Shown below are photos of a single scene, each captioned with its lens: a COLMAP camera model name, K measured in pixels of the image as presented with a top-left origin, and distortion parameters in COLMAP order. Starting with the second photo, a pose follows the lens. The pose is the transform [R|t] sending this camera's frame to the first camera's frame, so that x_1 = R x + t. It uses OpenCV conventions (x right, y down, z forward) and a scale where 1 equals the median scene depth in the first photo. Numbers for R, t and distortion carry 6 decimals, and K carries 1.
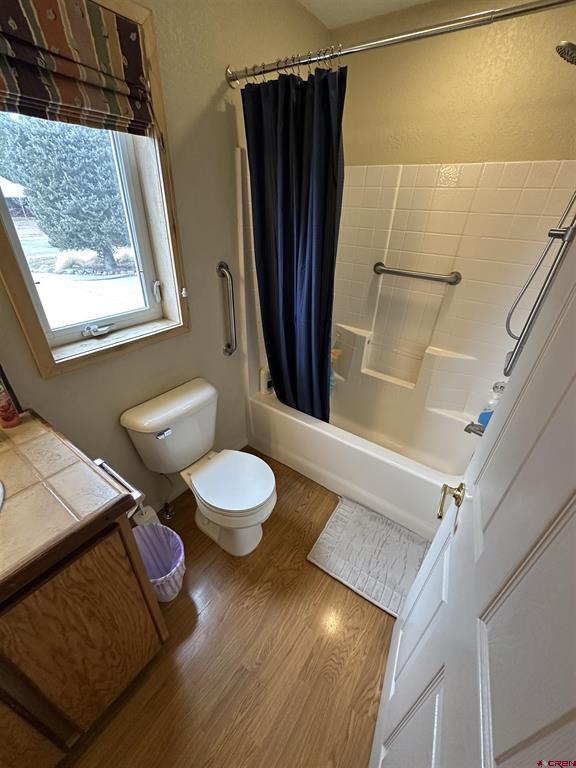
lens RADIAL K [[306.3, 0, 288.8], [0, 306.3, 385.0], [0, 0, 1]] dist [-0.004335, 0.001182]
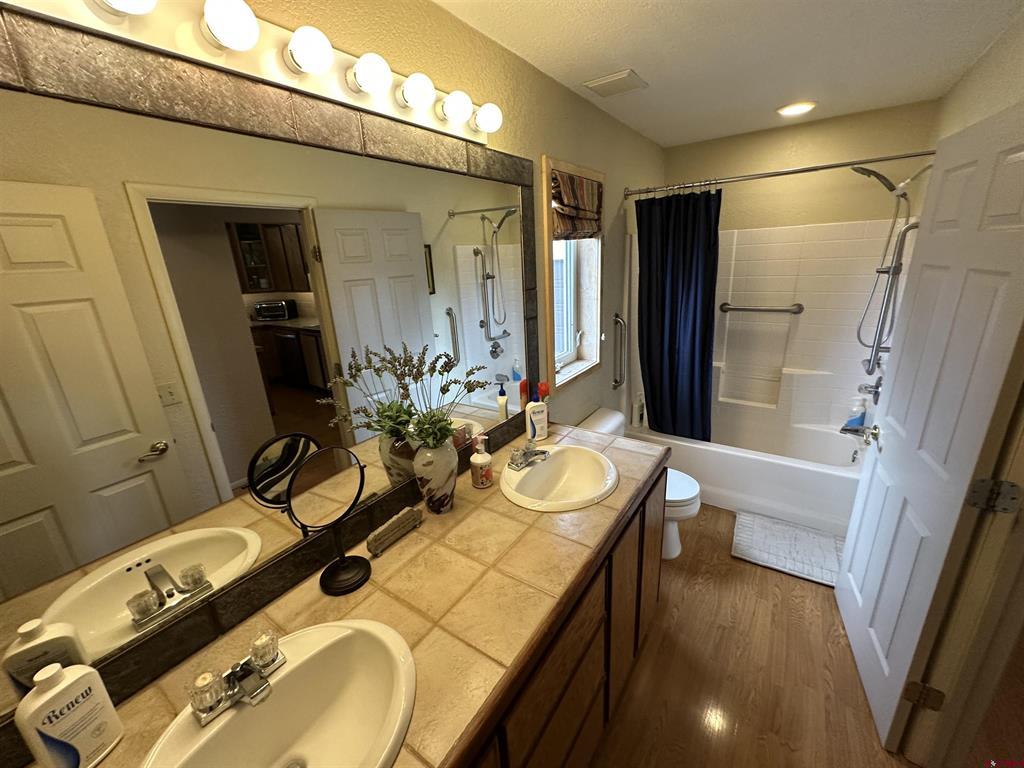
lens RADIAL K [[408.5, 0, 511.9], [0, 408.5, 383.2], [0, 0, 1]] dist [-0.004335, 0.001182]
pose [[0.995695, -0.091544, -0.014560, -0.550581], [0.085947, 0.970585, -0.224896, 0.189696], [0.034720, 0.222676, 0.974274, -0.509076]]
